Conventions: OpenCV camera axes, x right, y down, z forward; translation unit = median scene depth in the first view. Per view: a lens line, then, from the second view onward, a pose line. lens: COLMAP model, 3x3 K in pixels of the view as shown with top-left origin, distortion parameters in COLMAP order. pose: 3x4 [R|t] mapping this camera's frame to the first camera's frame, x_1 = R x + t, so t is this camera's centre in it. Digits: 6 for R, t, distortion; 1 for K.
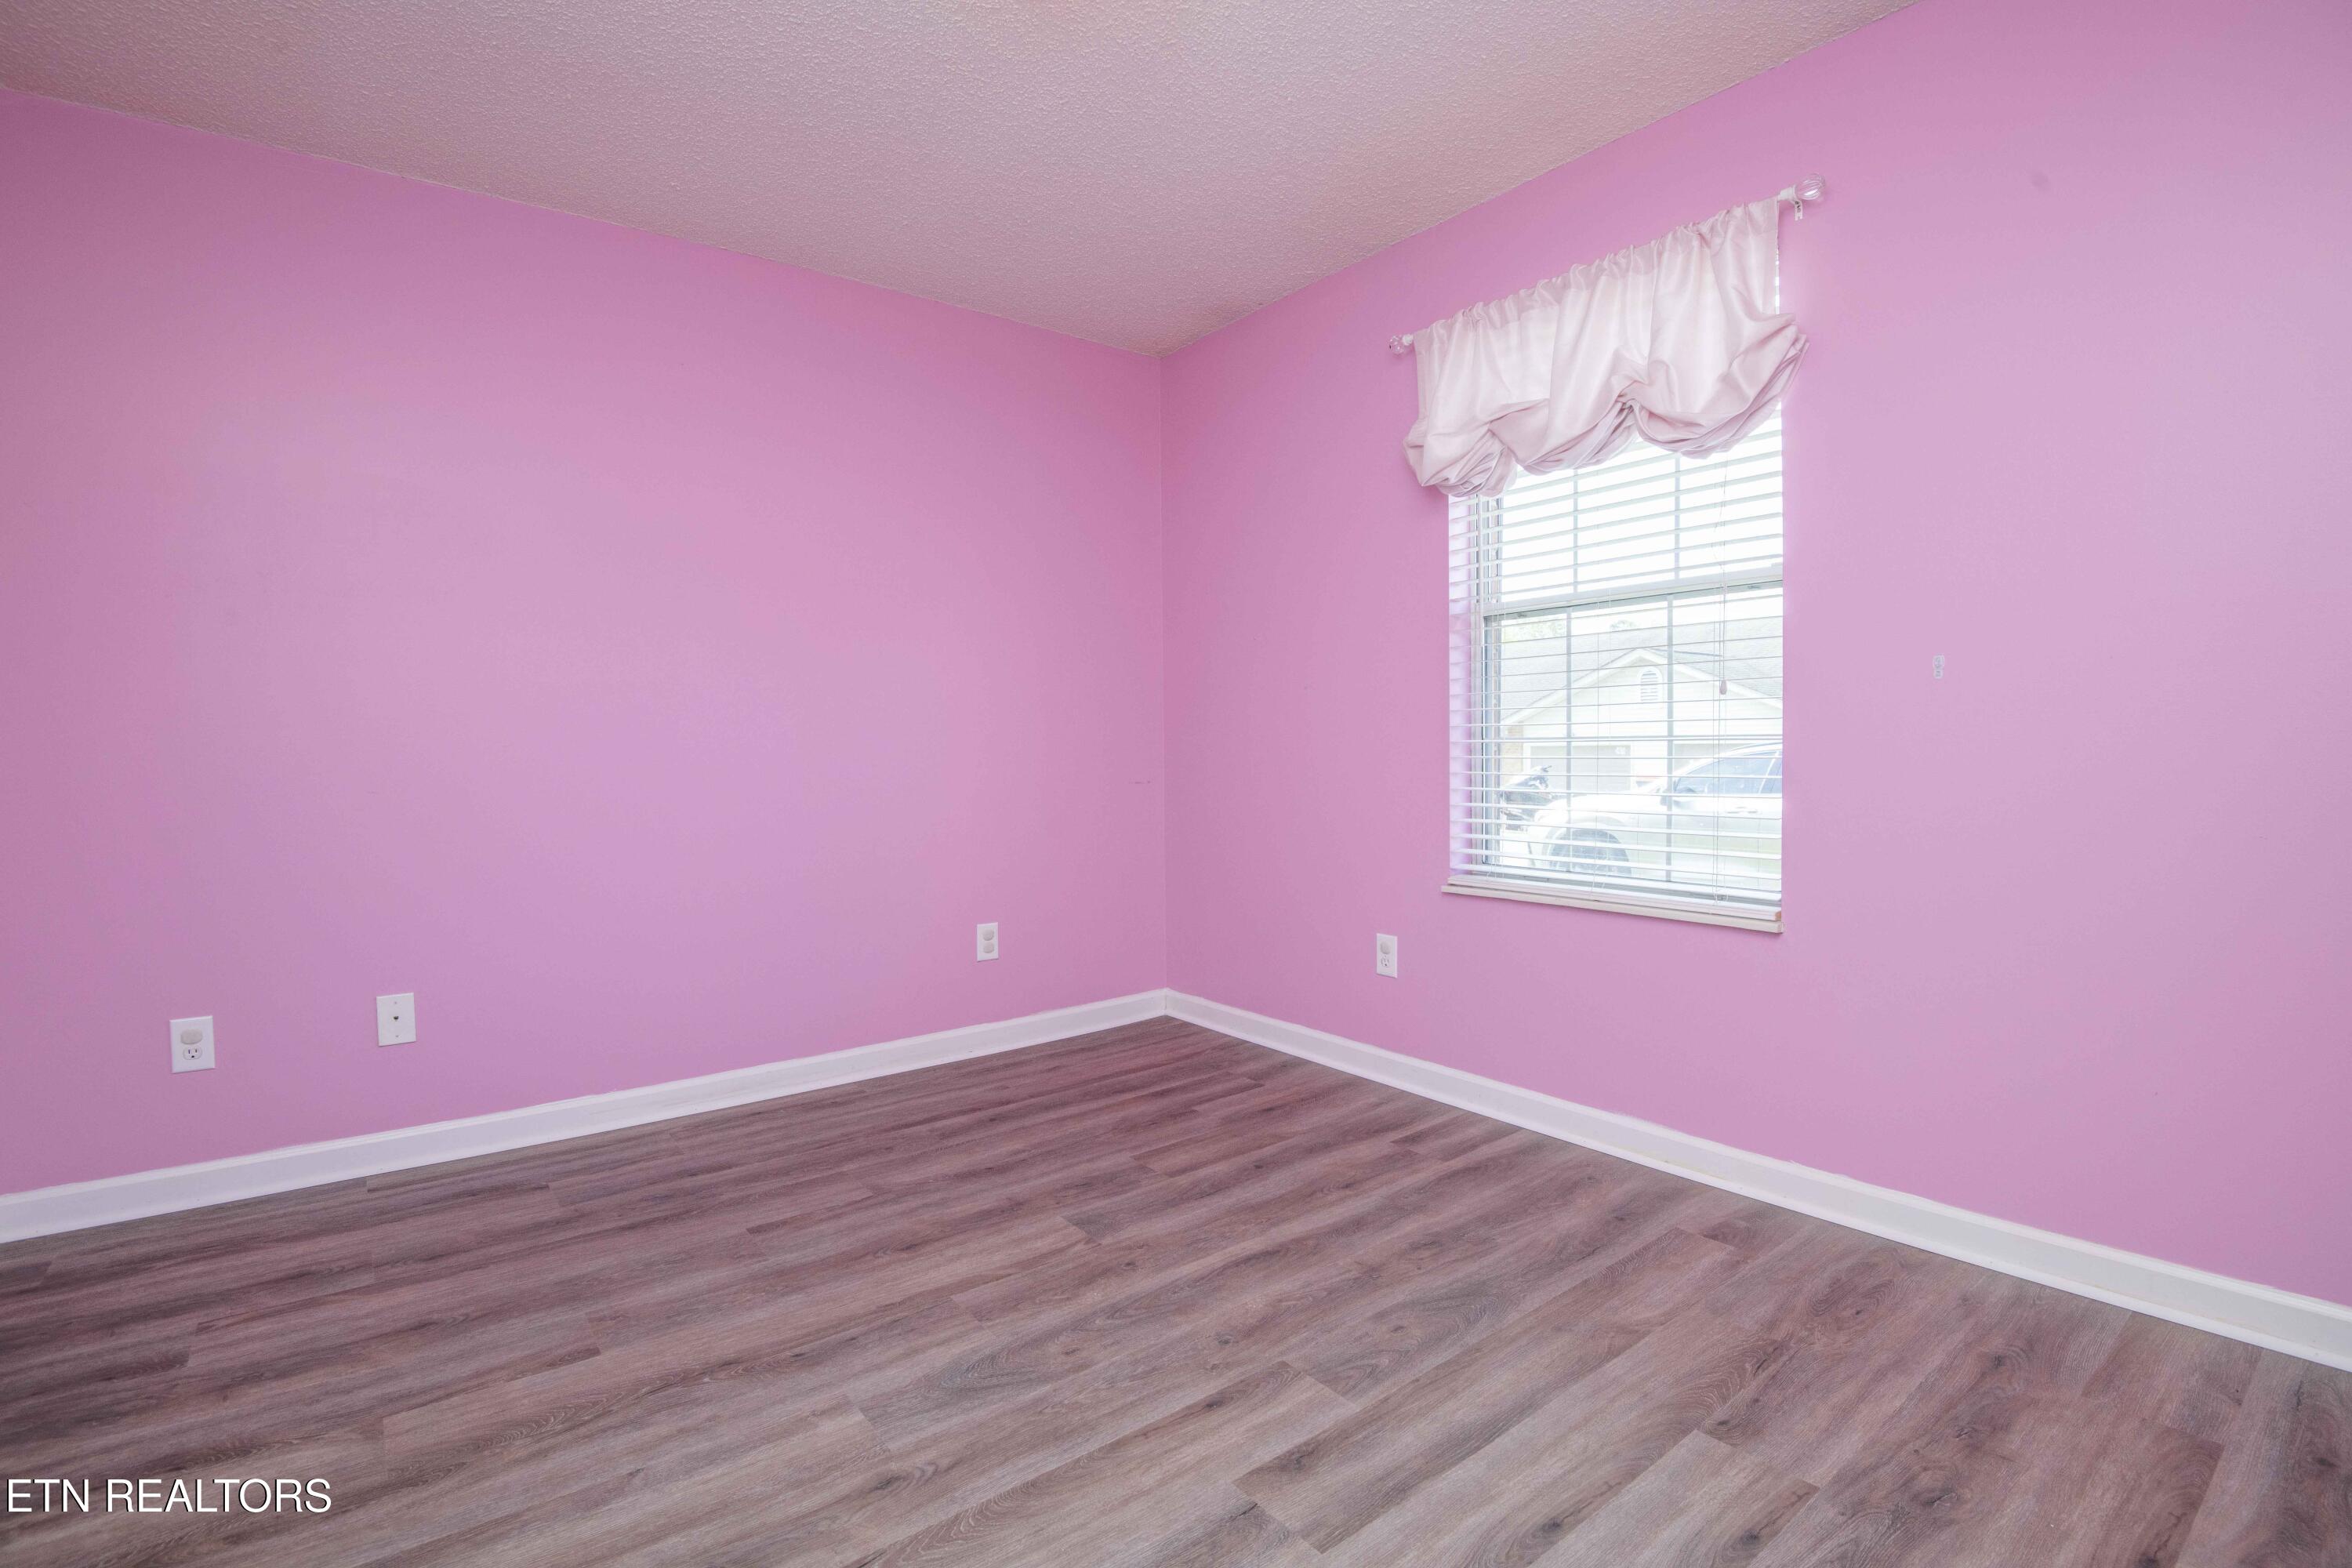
lens RADIAL K [[1088.2, 0, 1183.4], [0, 1088.2, 778.3], [0, 0, 1]] dist [-0.004687, -0.025693]
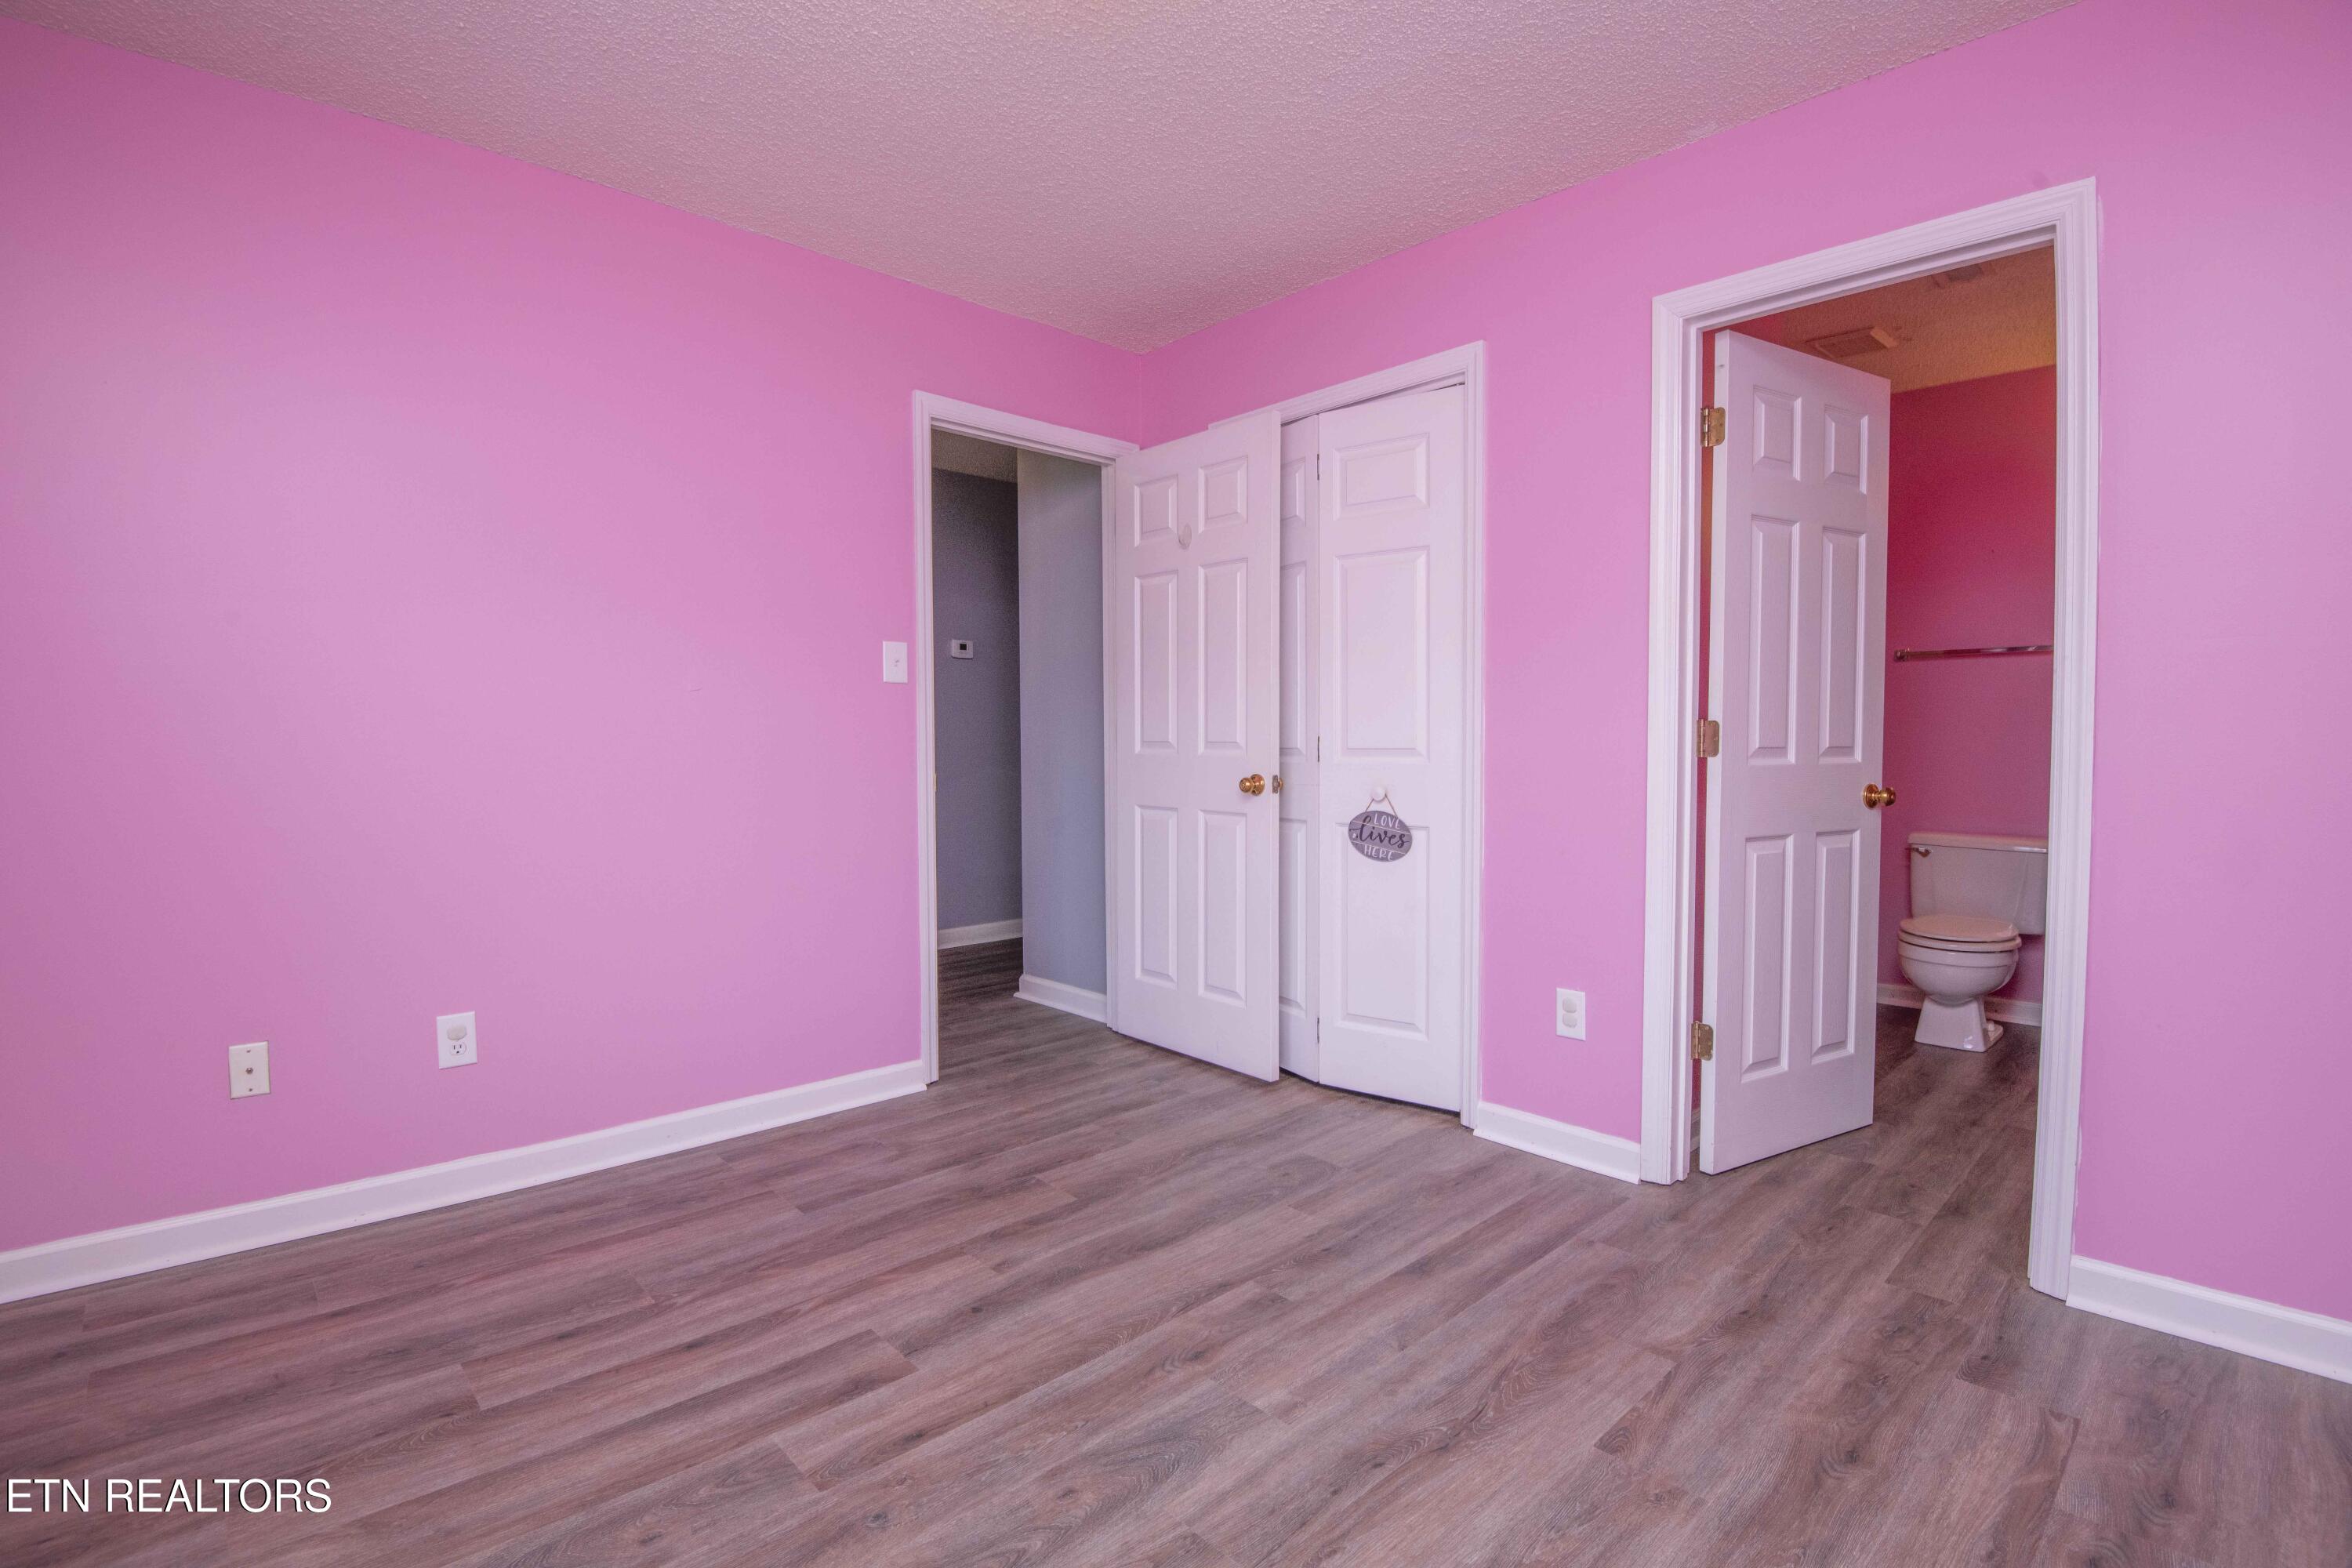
lens RADIAL K [[1088.2, 0, 1183.4], [0, 1088.2, 778.3], [0, 0, 1]] dist [-0.004687, -0.025693]
pose [[-0.995460, 0.020304, -0.092991, -0.102407], [0.013789, 0.997439, 0.070178, -0.071303], [0.094178, 0.068577, -0.993191, 1.462165]]
